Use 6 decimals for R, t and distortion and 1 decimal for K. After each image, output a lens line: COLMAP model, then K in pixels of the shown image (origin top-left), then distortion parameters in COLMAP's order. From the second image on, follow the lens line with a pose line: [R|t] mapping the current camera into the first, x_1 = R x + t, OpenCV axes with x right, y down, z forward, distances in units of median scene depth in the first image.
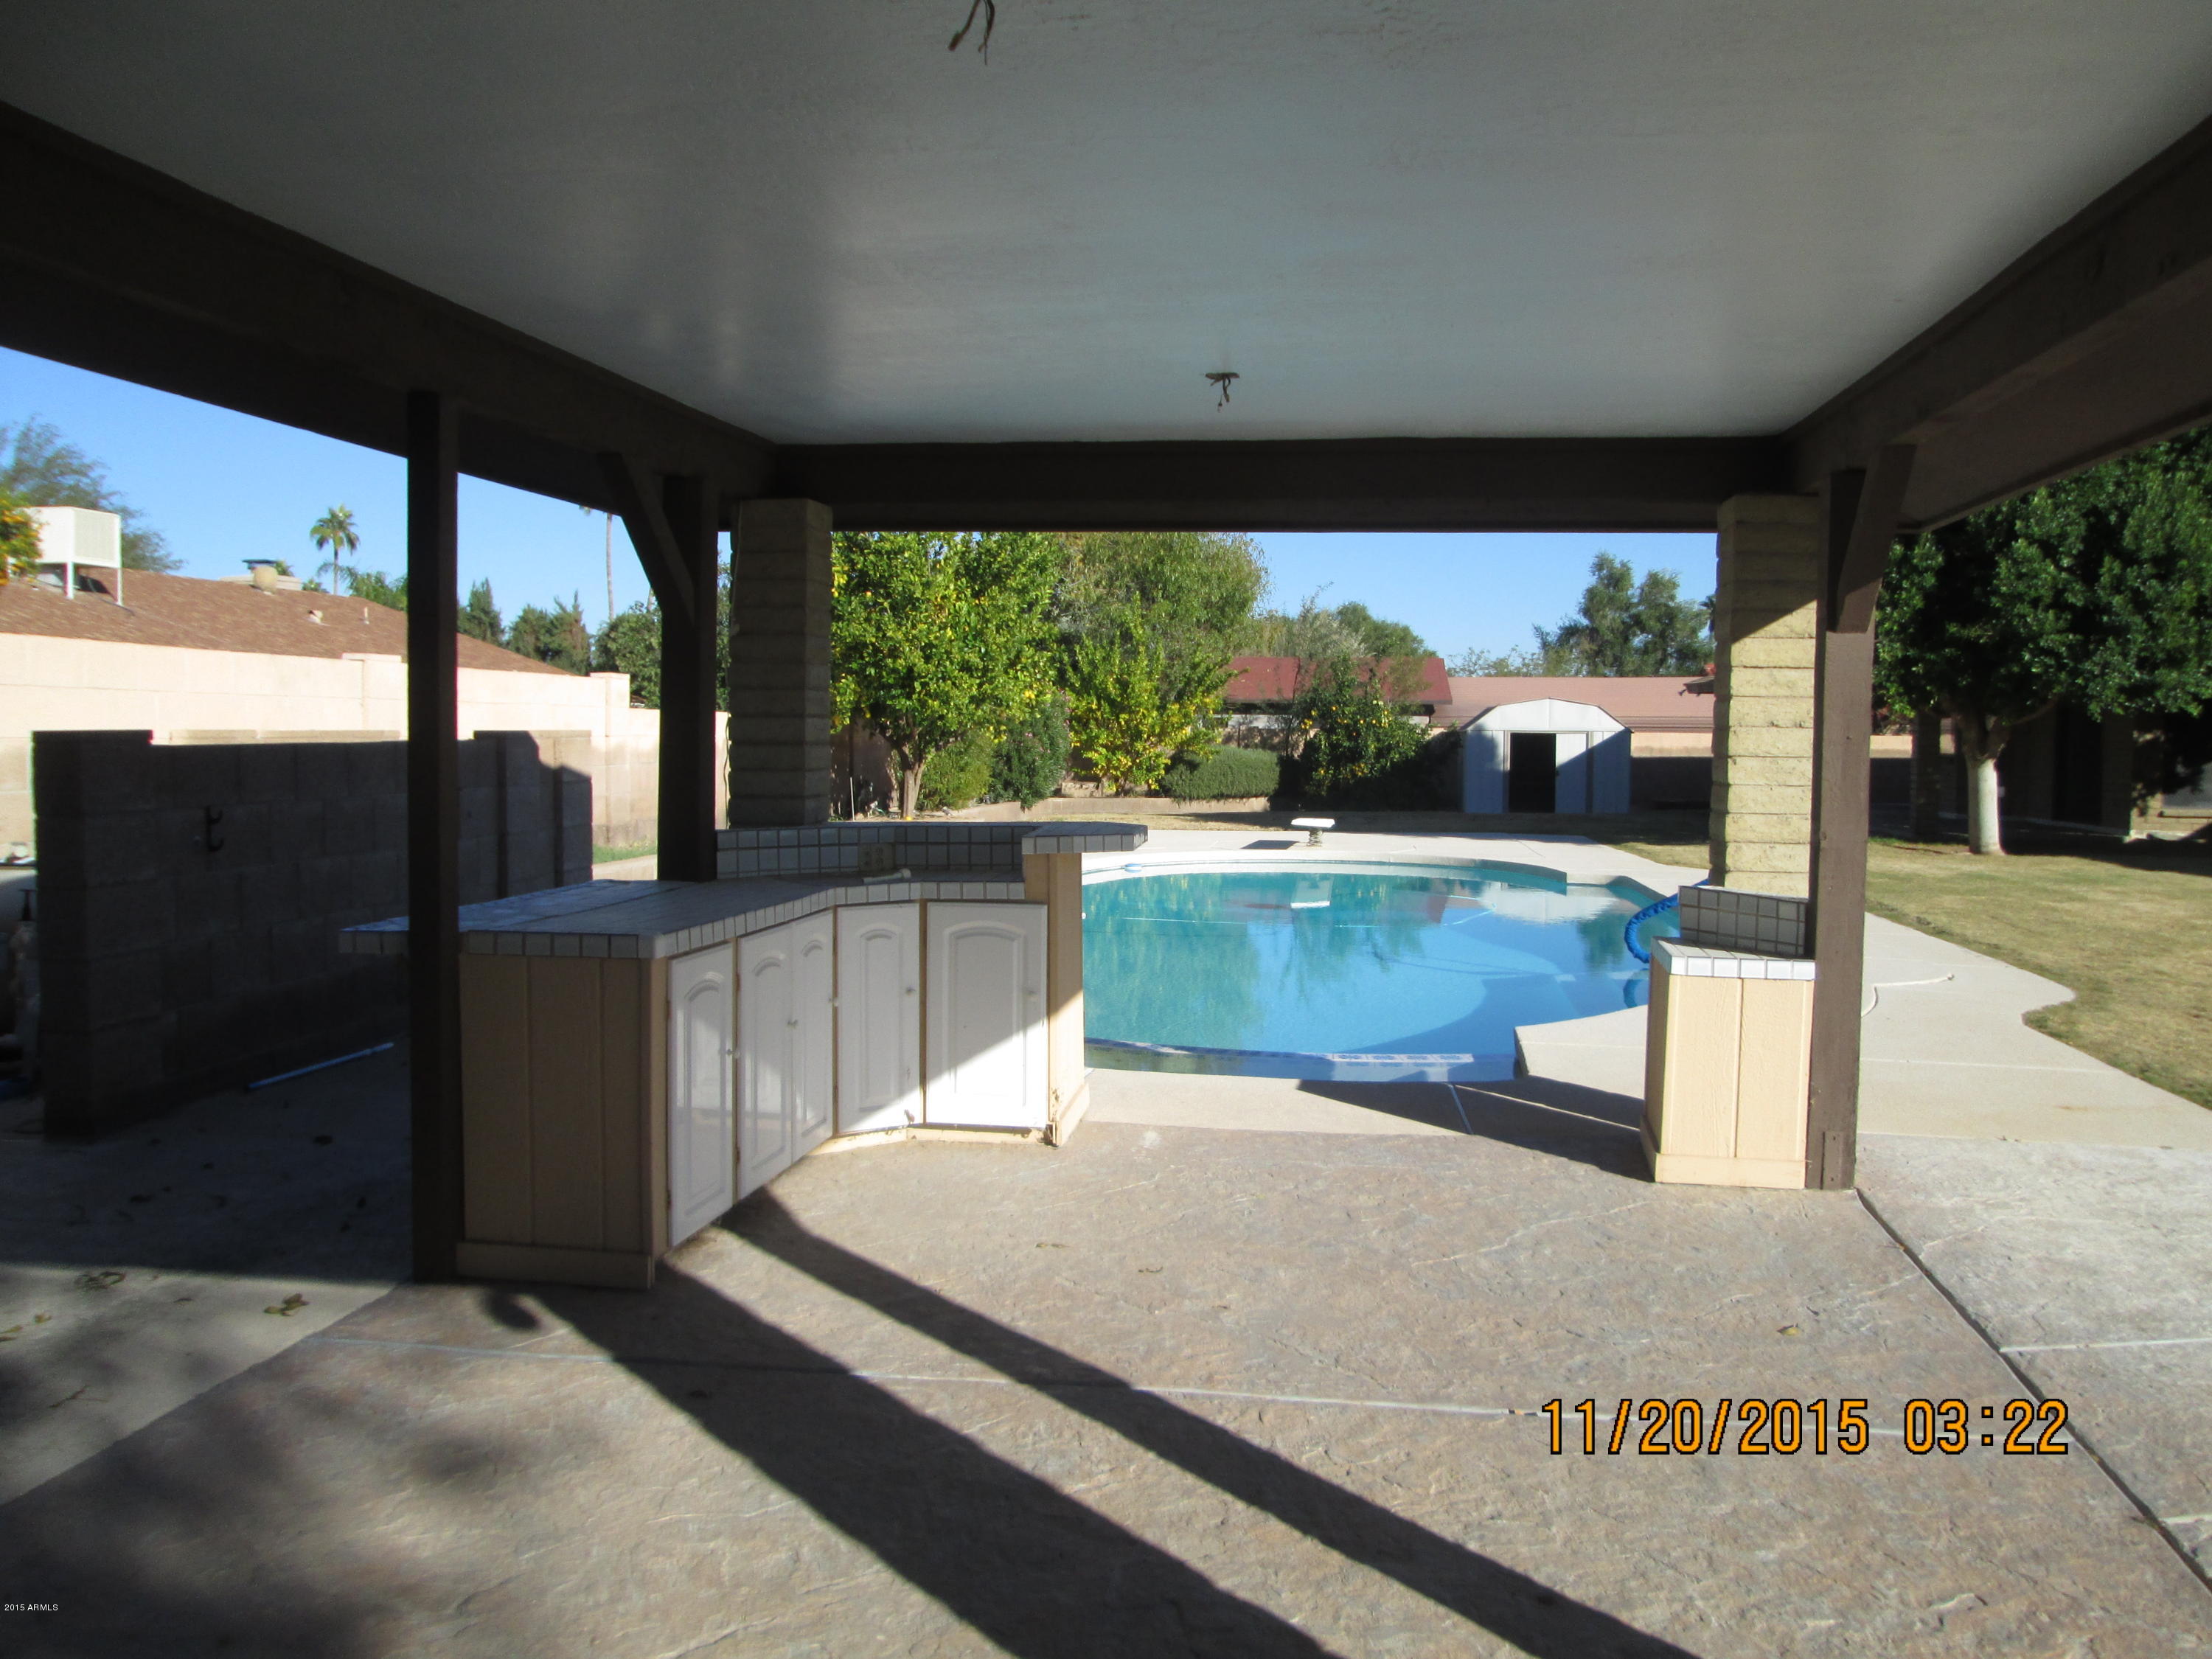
lens RADIAL K [[1731.6, 0, 1137.9], [0, 1731.6, 776.0], [0, 0, 1]] dist [-0.040402, -0.001367]
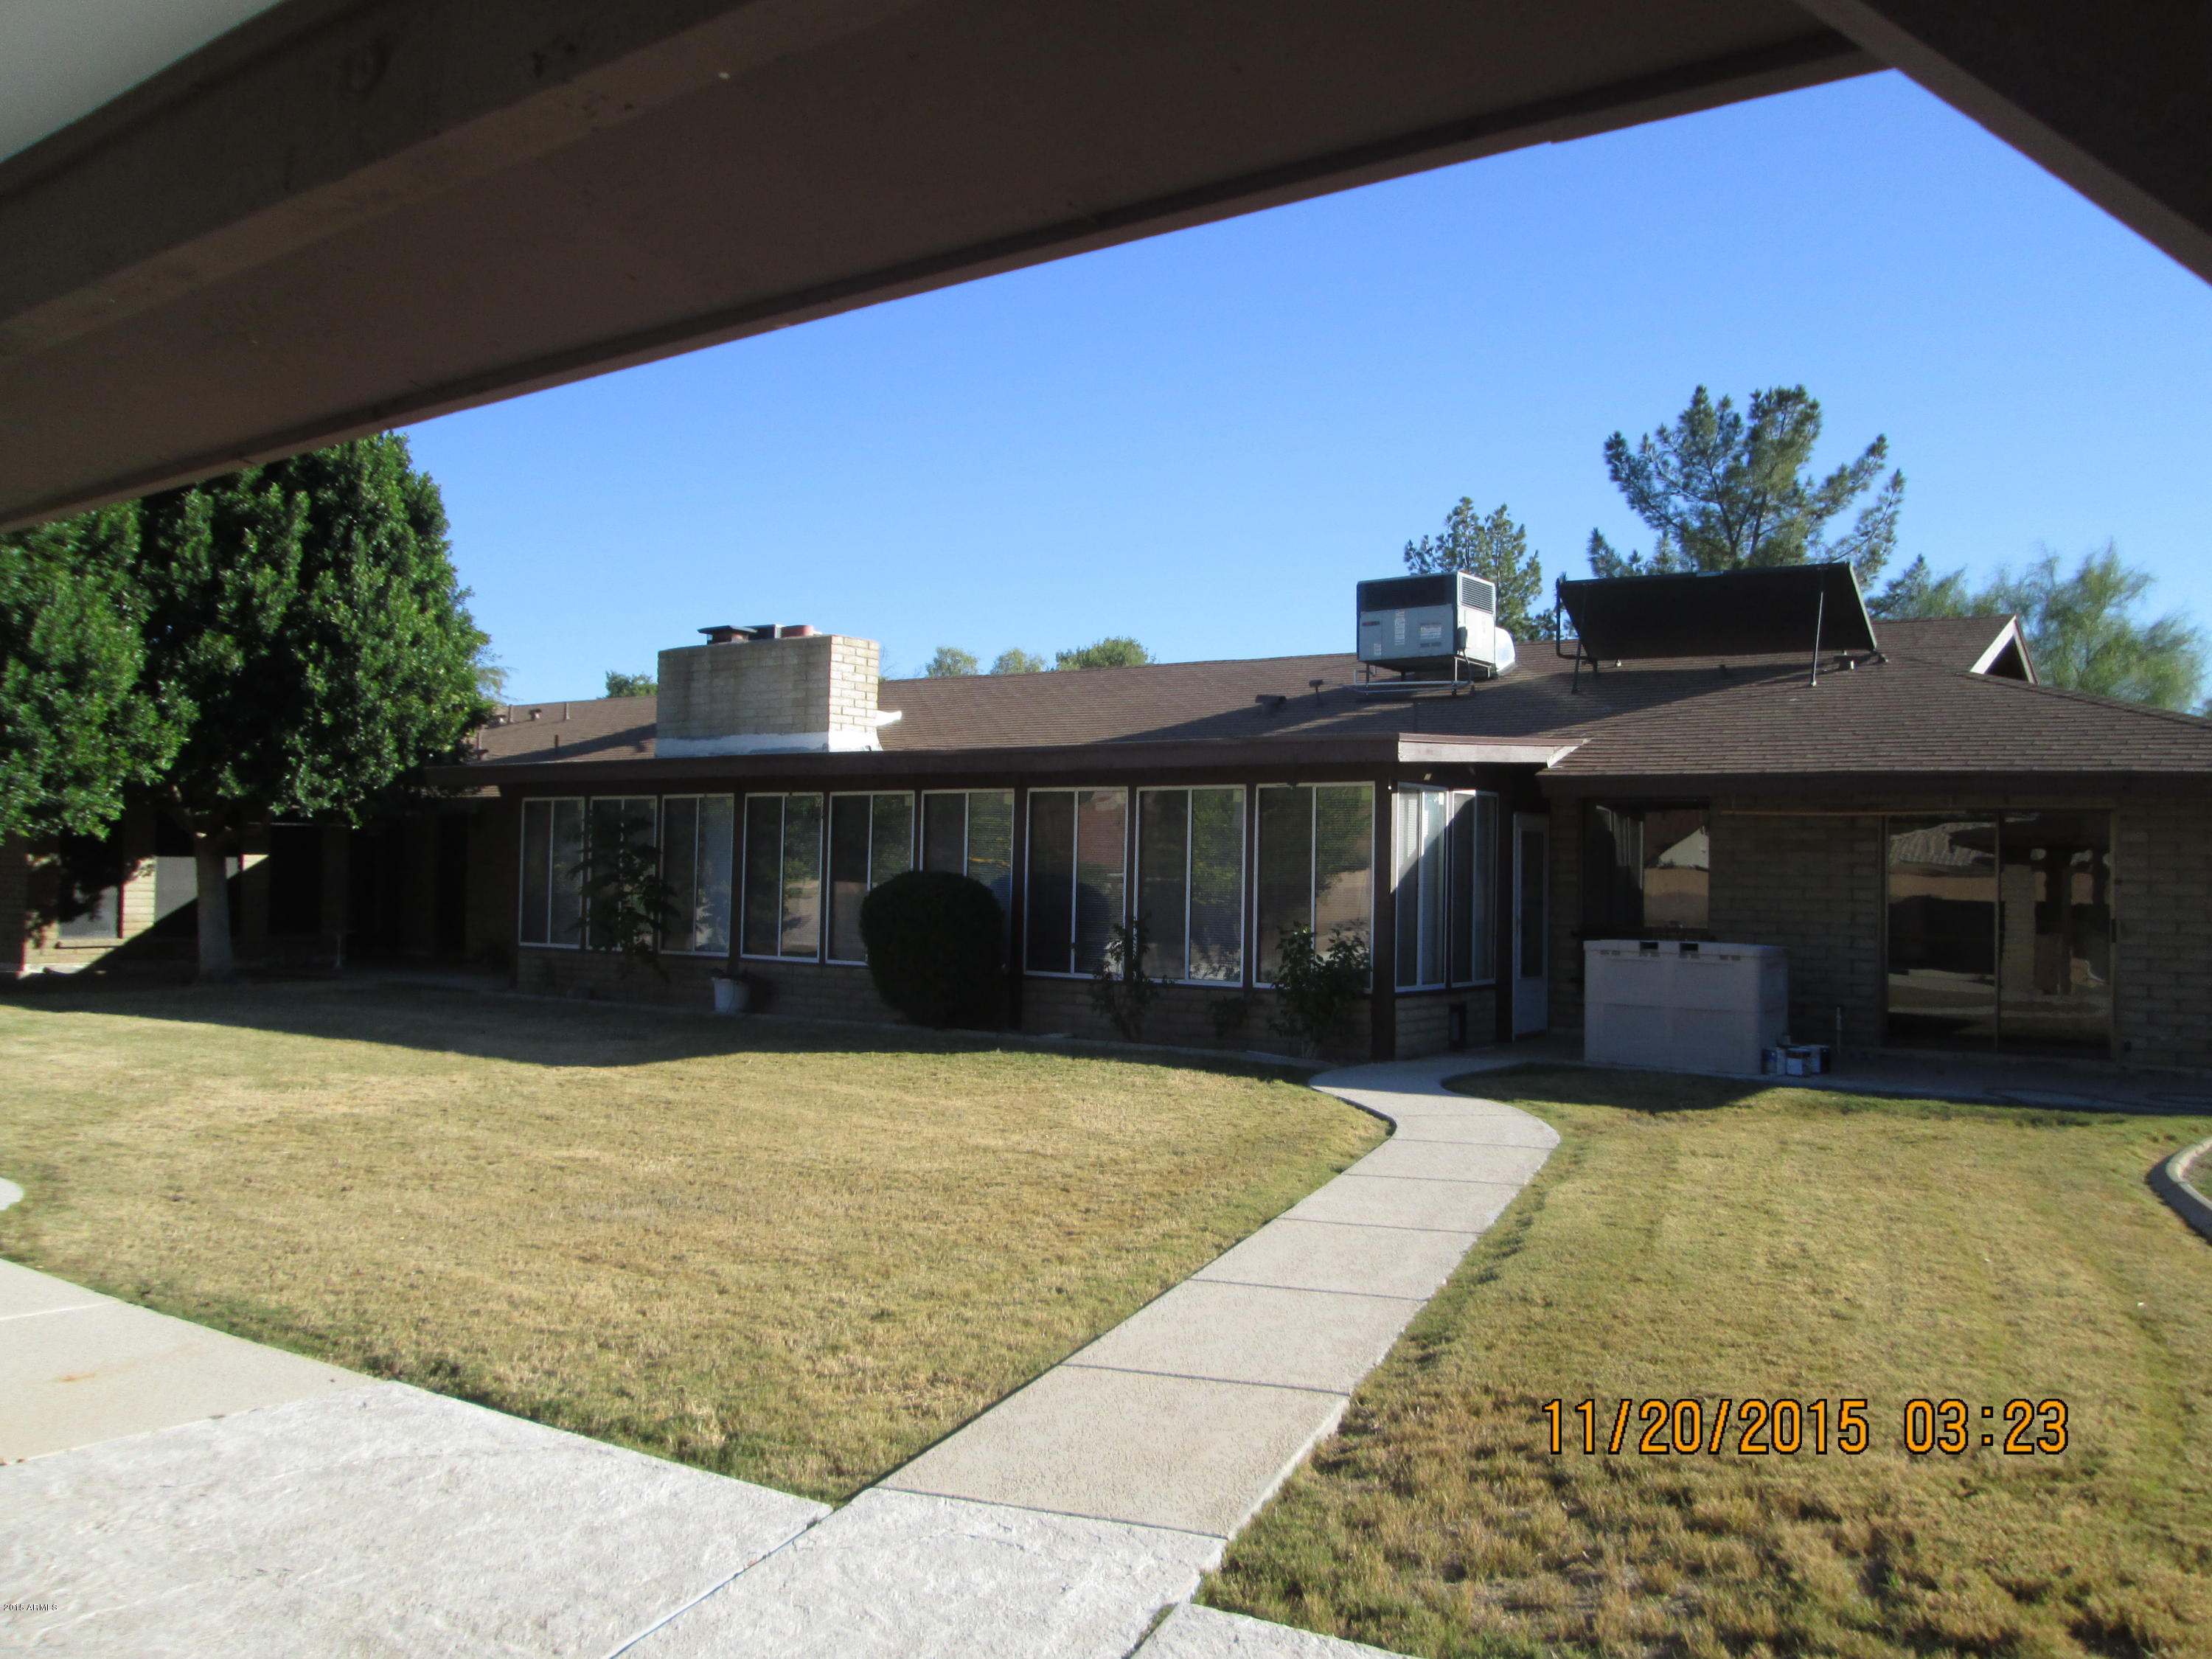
lens RADIAL K [[1836.6, 0, 987.5], [0, 1836.6, 777.6], [0, 0, 1]] dist [-0.009134, 0.005754]
pose [[0.521443, 0.031113, 0.852719, 0.015274], [0.025858, 0.998300, -0.052238, -0.003008], [-0.852894, 0.049289, 0.519752, 0.053308]]
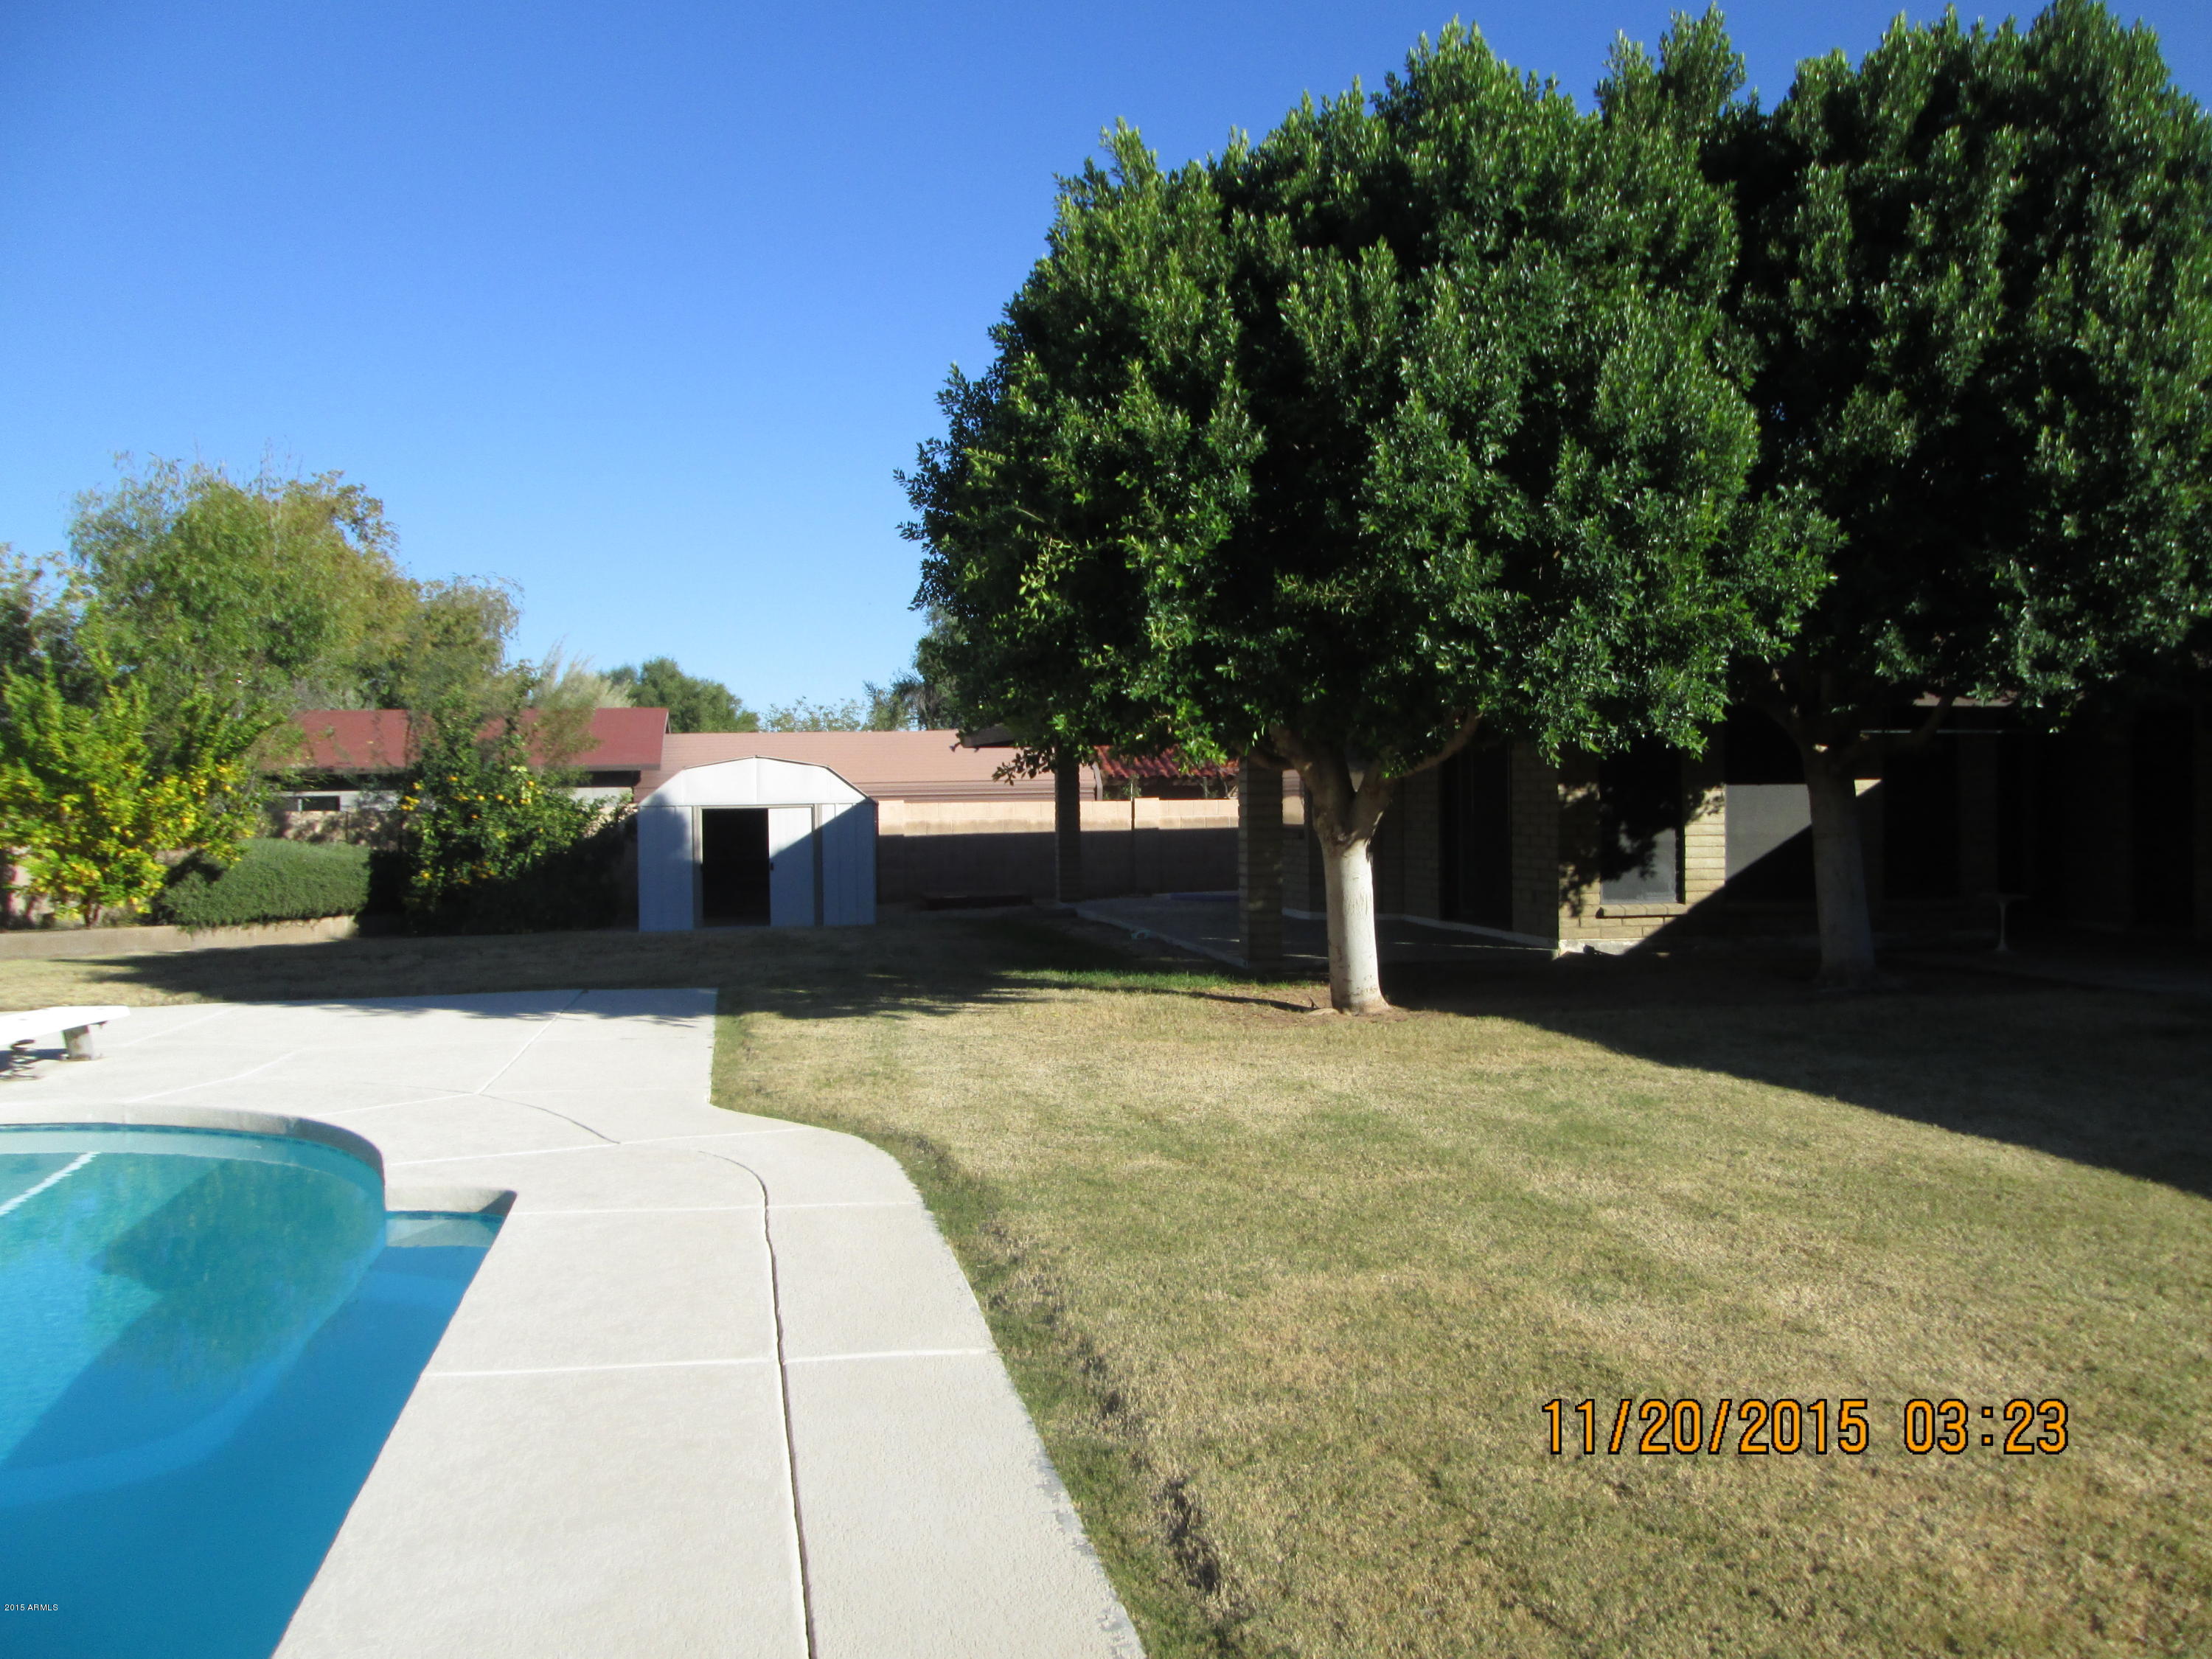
lens RADIAL K [[1956.8, 0, 1108.7], [0, 1956.8, 865.5], [0, 0, 1]] dist [-0.053278, 0.006910]
pose [[0.941572, -0.034641, 0.335026, 0.172967], [0.032832, 0.999400, 0.011062, -0.009614], [-0.335208, 0.000583, 0.942144, 0.358257]]
